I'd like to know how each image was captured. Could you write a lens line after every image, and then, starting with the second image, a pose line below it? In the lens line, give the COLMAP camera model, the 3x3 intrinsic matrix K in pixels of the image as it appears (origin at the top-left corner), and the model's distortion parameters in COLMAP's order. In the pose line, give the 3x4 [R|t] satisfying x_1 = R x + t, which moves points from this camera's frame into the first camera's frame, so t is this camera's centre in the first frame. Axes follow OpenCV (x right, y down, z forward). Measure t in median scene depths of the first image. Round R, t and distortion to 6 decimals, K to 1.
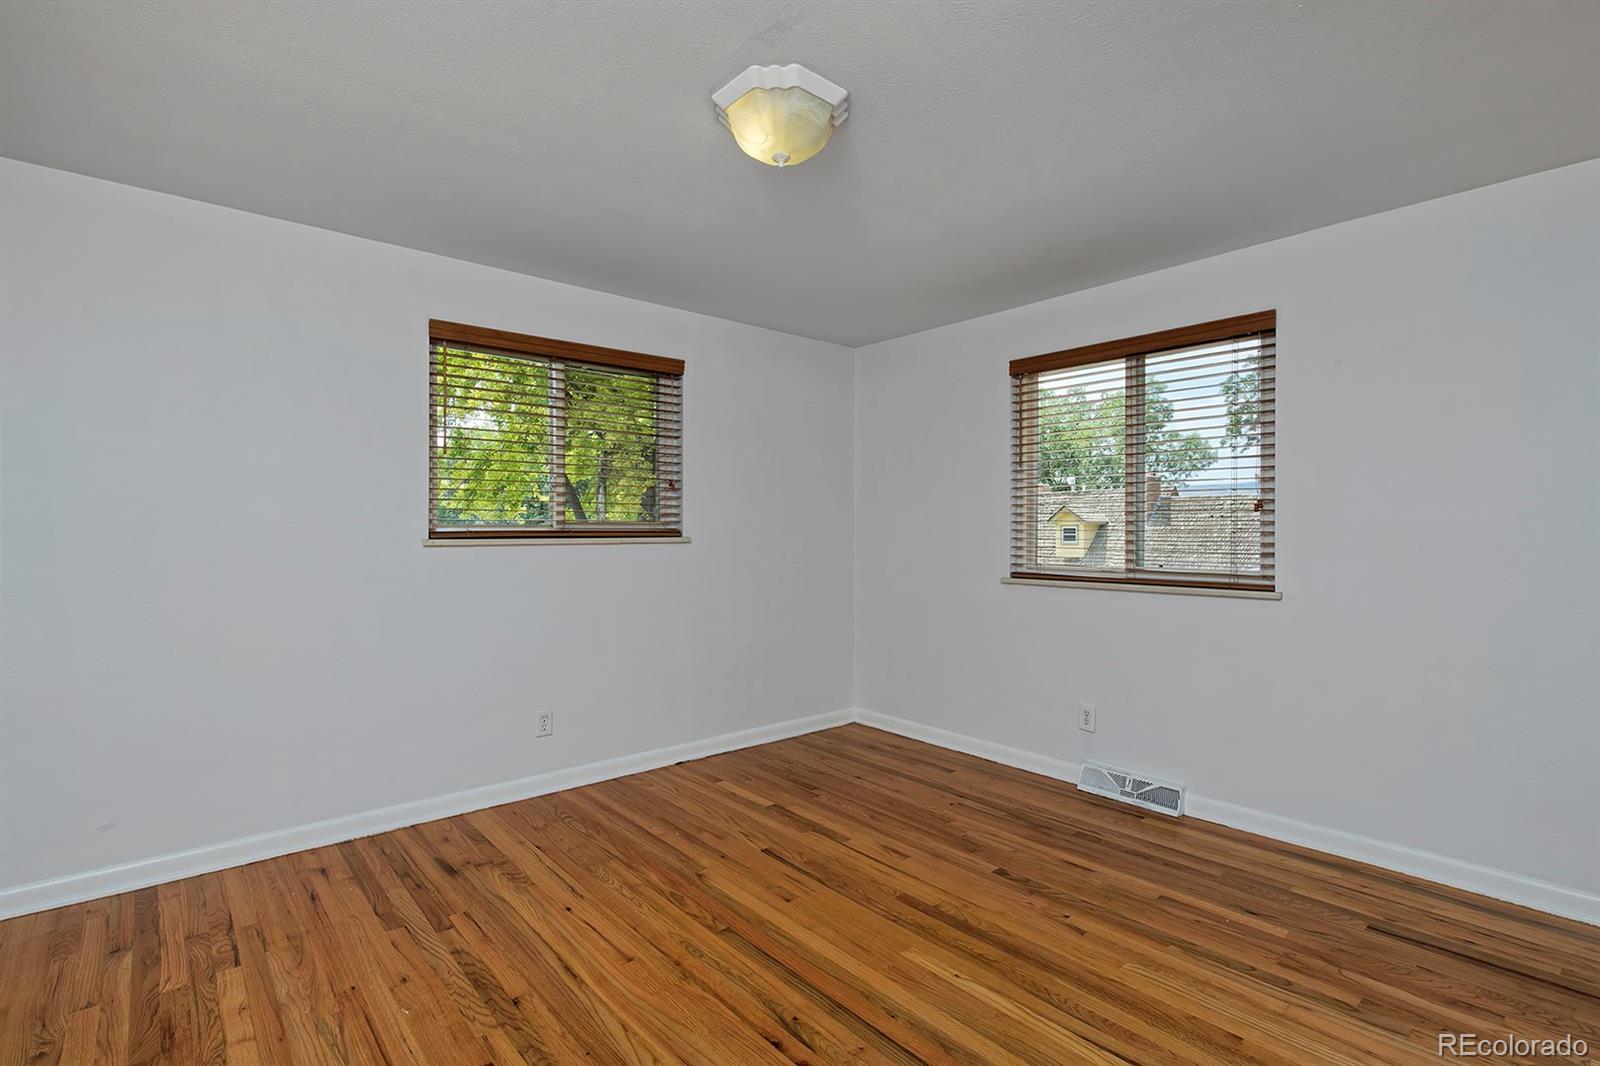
lens RADIAL K [[756.0, 0, 800.0], [0, 756.0, 533.0], [0, 0, 1]] dist [0.000436, 0.000057]
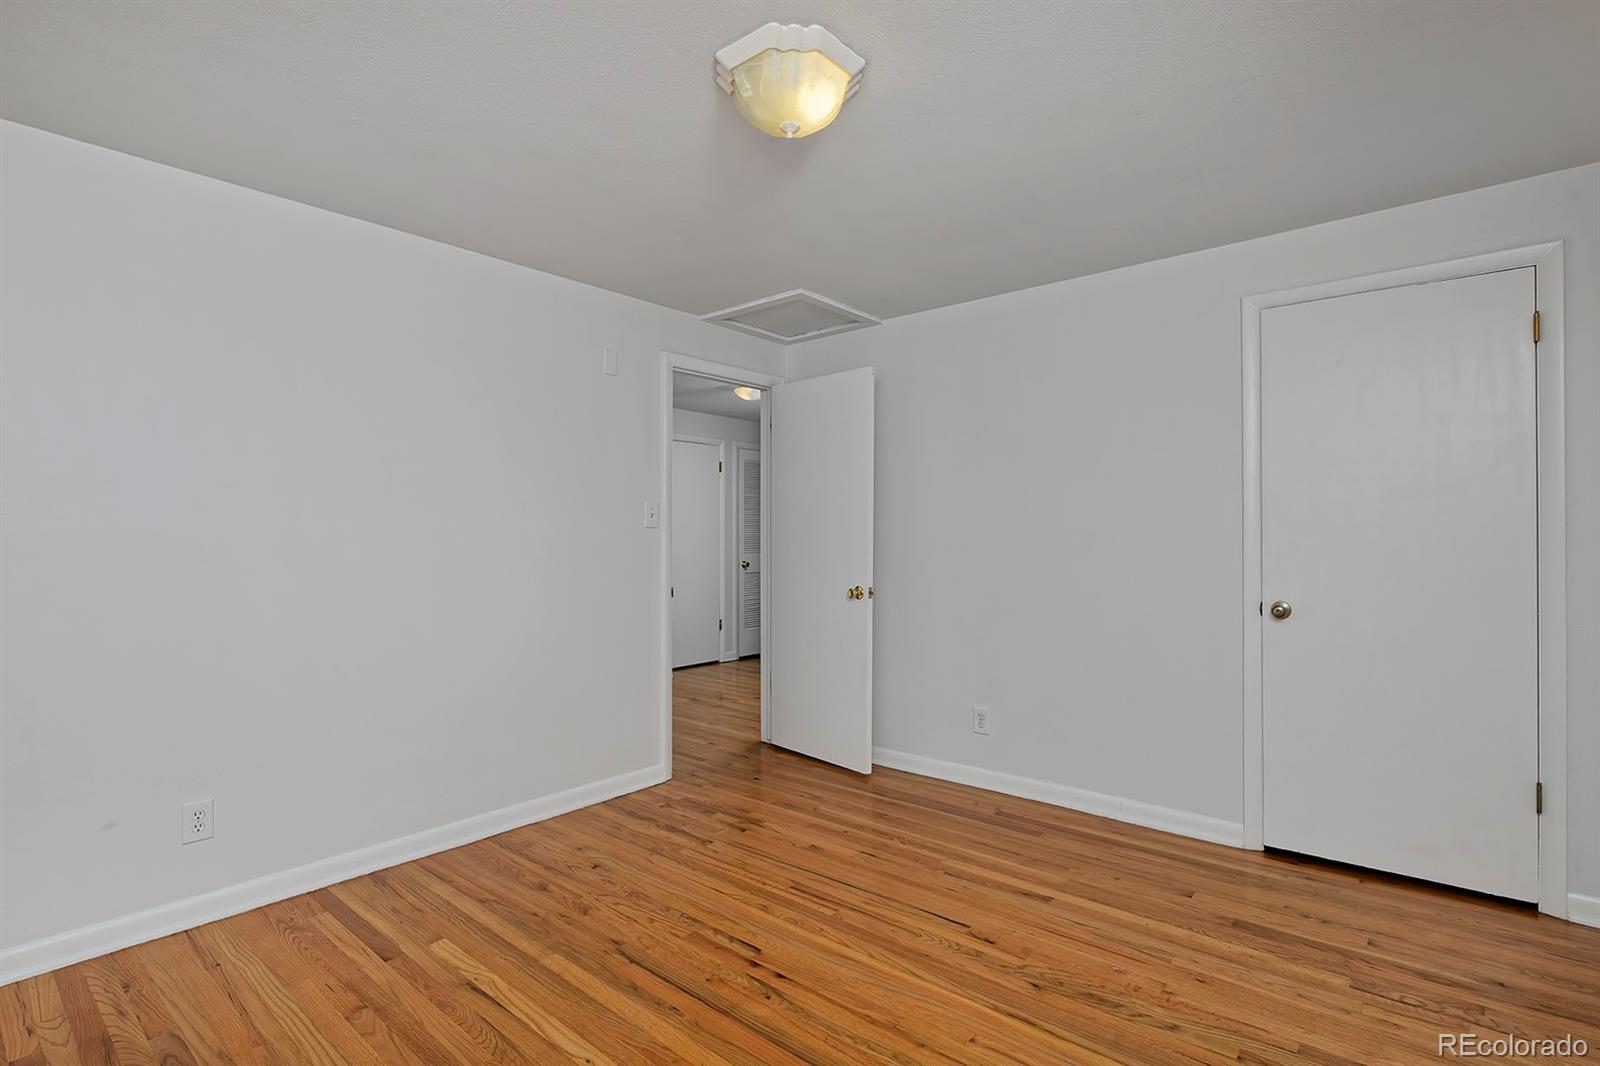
lens RADIAL K [[782.5, 0, 800.0], [0, 782.5, 533.0], [0, 0, 1]] dist [0.000668, 0.001283]
pose [[-0.989698, 0.001325, -0.143162, 0.099497], [0.002018, 0.999987, -0.004692, -0.003618], [0.143154, -0.004933, -0.989688, 1.968379]]
